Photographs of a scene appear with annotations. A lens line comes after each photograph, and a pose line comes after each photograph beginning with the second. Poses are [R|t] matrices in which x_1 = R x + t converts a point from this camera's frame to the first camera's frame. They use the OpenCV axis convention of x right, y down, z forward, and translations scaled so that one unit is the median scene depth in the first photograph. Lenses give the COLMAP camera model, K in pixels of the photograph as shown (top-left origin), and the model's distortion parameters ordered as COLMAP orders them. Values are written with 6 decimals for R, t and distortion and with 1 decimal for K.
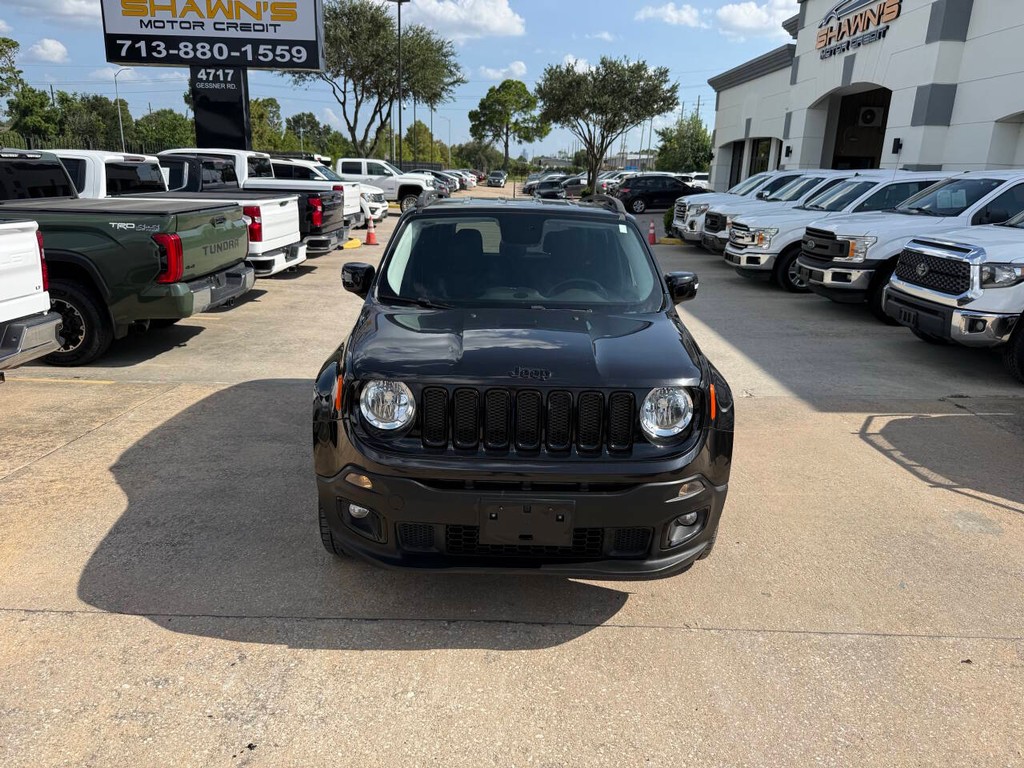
lens RADIAL K [[726.4, 0, 512.2], [0, 726.4, 381.8], [0, 0, 1]] dist [0.039842, -0.049126]
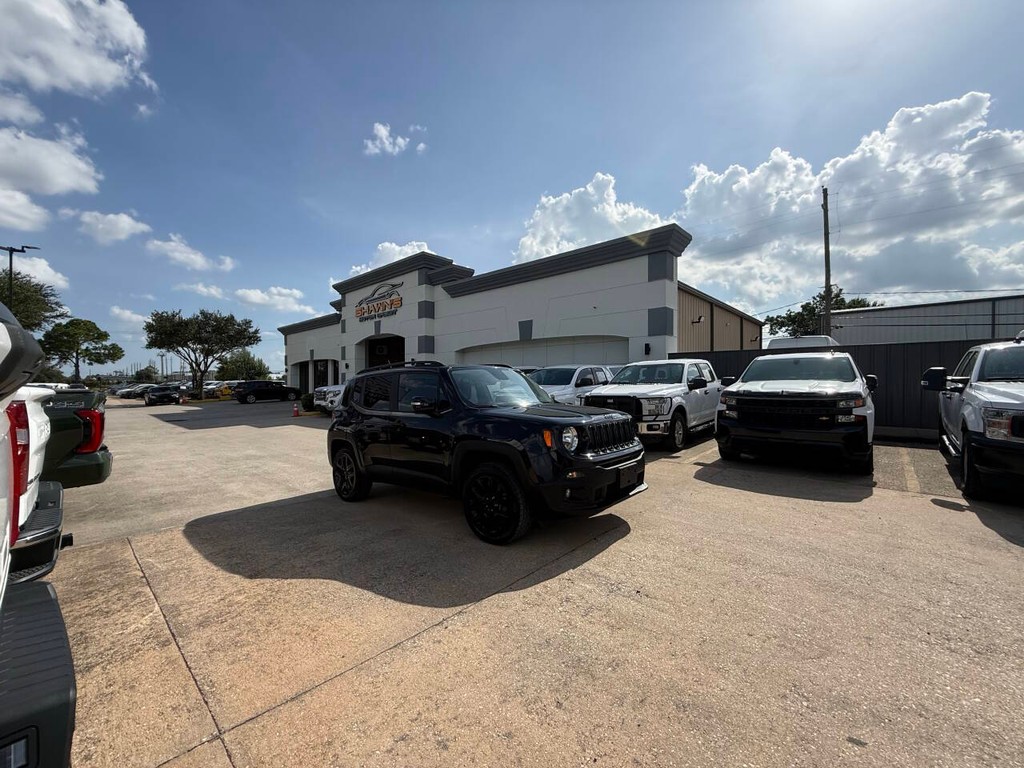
lens RADIAL K [[409.3, 0, 509.7], [0, 409.3, 386.4], [0, 0, 1]] dist [0.001087, -0.000538]
pose [[0.670033, -0.034563, 0.741526, -0.488267], [0.229472, 0.959634, -0.162618, 0.015534], [-0.705973, 0.279119, 0.650918, 0.114660]]
